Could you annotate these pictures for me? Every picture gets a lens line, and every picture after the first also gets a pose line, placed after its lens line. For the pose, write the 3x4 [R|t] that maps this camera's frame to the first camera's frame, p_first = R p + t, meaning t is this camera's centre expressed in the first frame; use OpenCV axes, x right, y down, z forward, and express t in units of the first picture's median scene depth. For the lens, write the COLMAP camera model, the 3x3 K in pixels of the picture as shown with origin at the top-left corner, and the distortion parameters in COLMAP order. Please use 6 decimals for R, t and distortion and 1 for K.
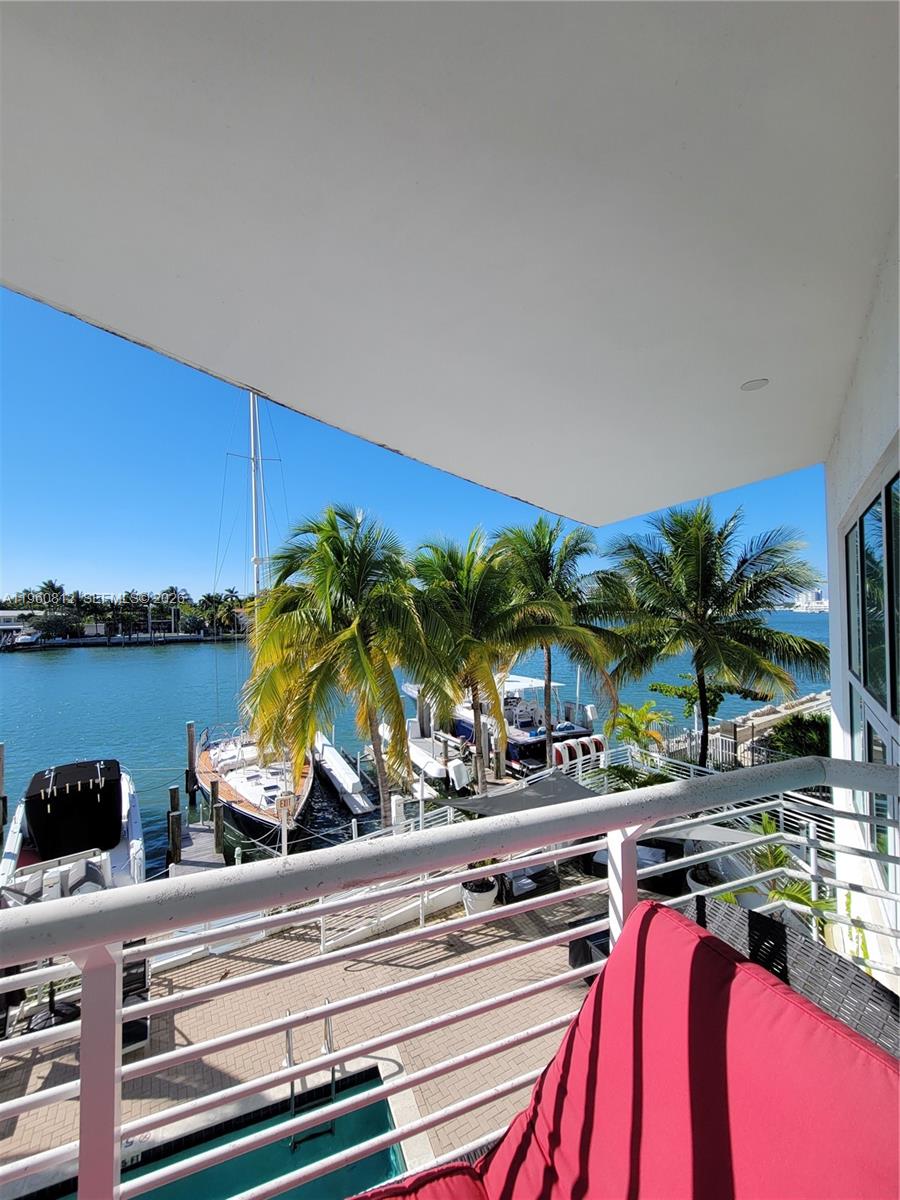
lens RADIAL K [[490.0, 0, 442.2], [0, 490.0, 606.2], [0, 0, 1]] dist [-0.000839, 0.000960]
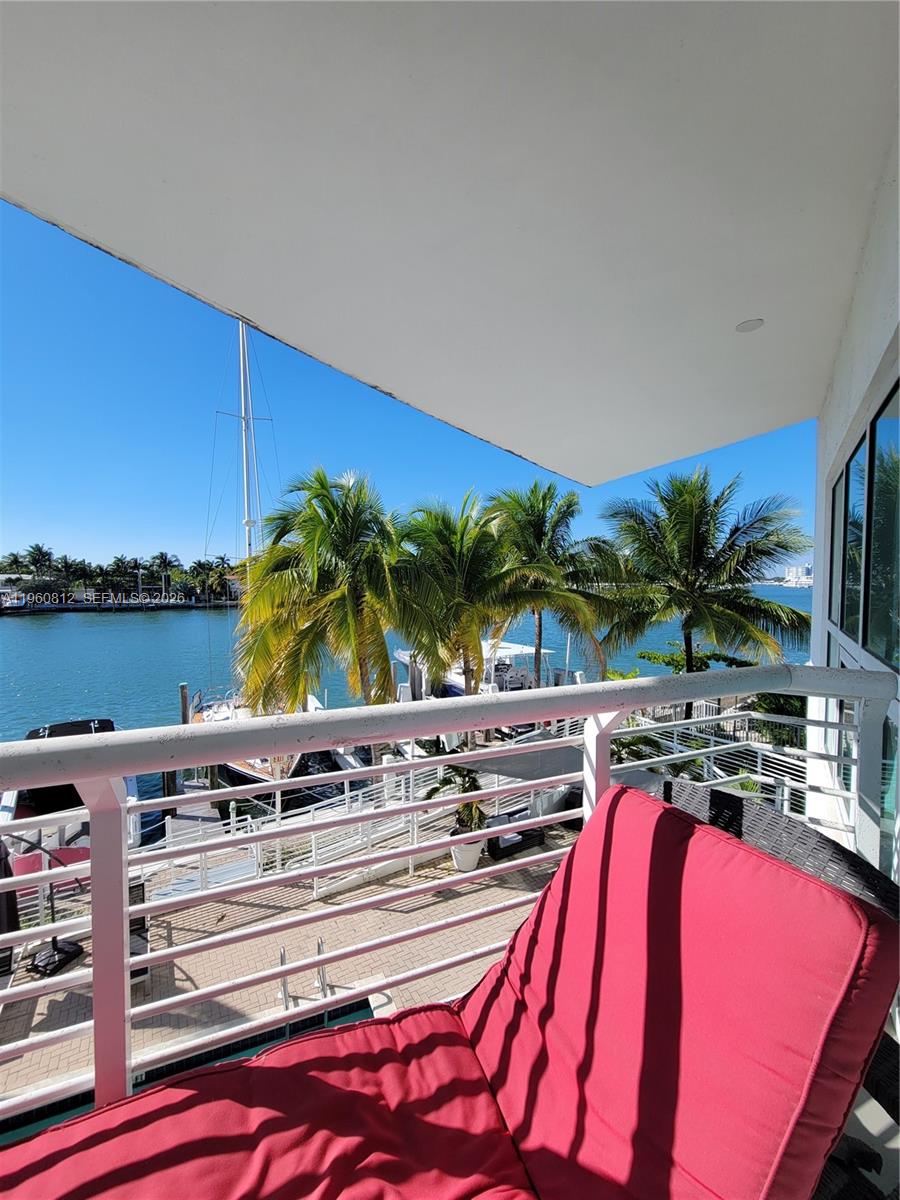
lens RADIAL K [[490.0, 0, 442.2], [0, 490.0, 606.2], [0, 0, 1]] dist [-0.000839, 0.000960]
pose [[0.999811, 0.012642, 0.014782, 0.000995], [-0.013509, 0.998099, 0.060132, 0.012356], [-0.013993, -0.060320, 0.998081, -0.003385]]
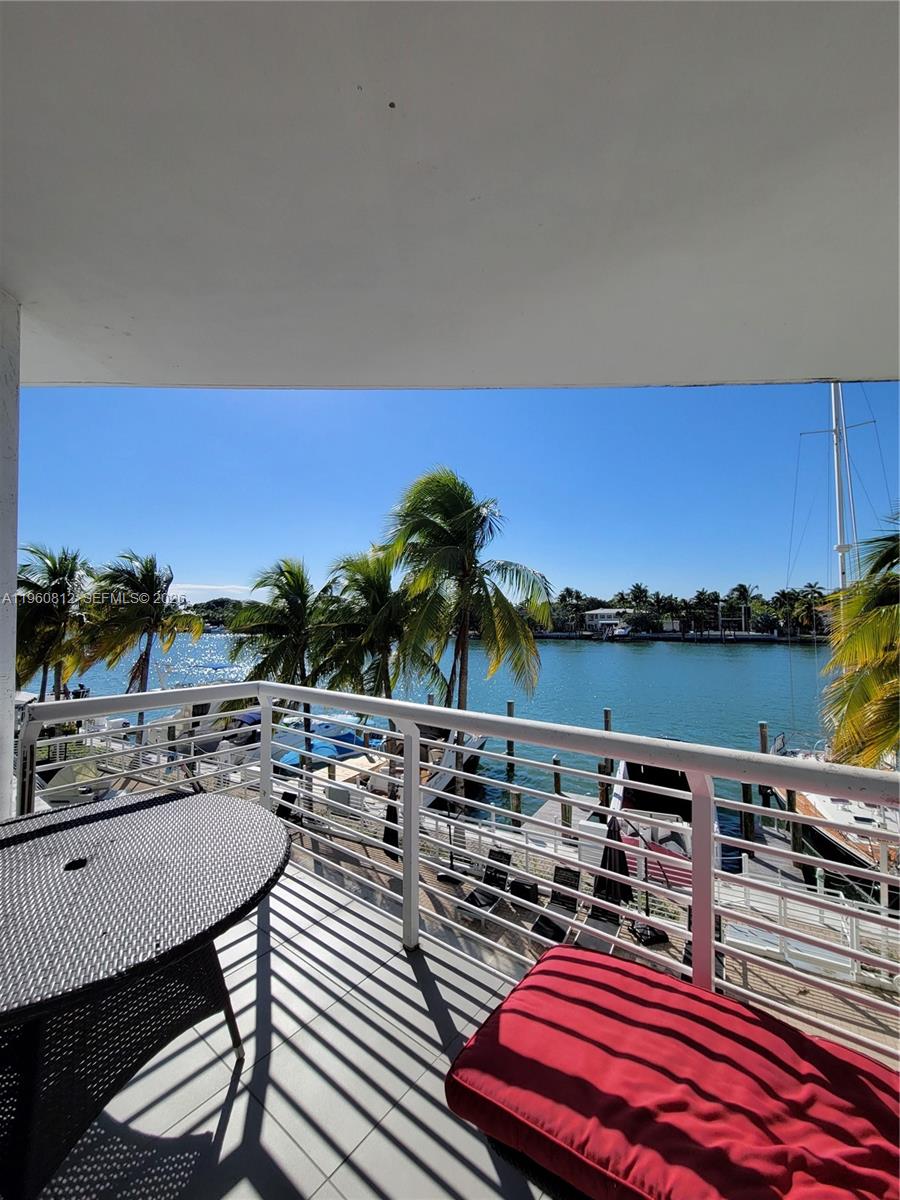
lens RADIAL K [[493.4, 0, 443.9], [0, 493.4, 604.1], [0, 0, 1]] dist [-0.001517, -0.000159]
pose [[0.499436, -0.010231, -0.866290, 0.021578], [0.009589, 0.999934, -0.006282, 0.004027], [0.866298, -0.005169, 0.499501, -0.037810]]
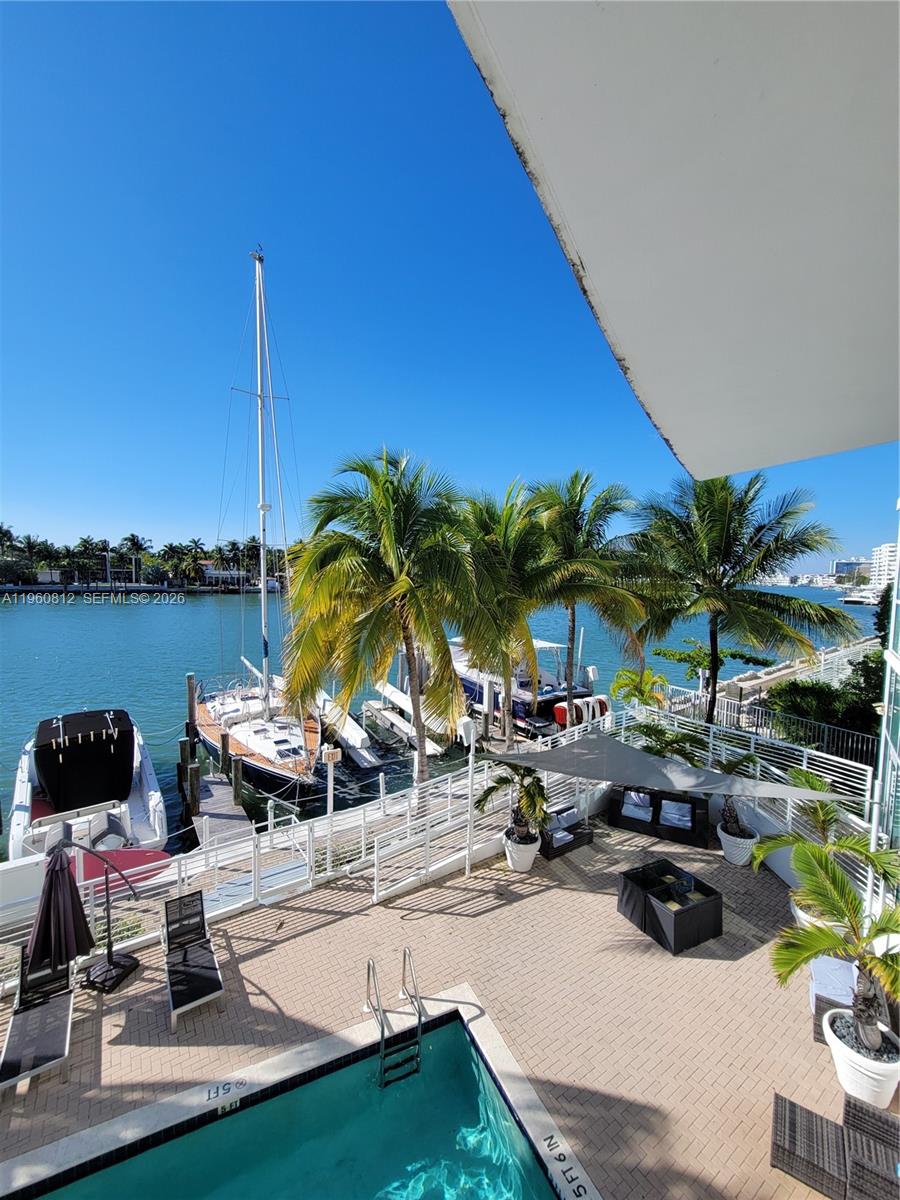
lens RADIAL K [[490.5, 0, 442.4], [0, 490.5, 606.7], [0, 0, 1]] dist [-0.002443, 0.000115]
pose [[0.997032, 0.032624, 0.069734, -0.115677], [-0.038132, 0.996132, 0.079166, 0.013448], [-0.066881, -0.081590, 0.994419, 0.028095]]
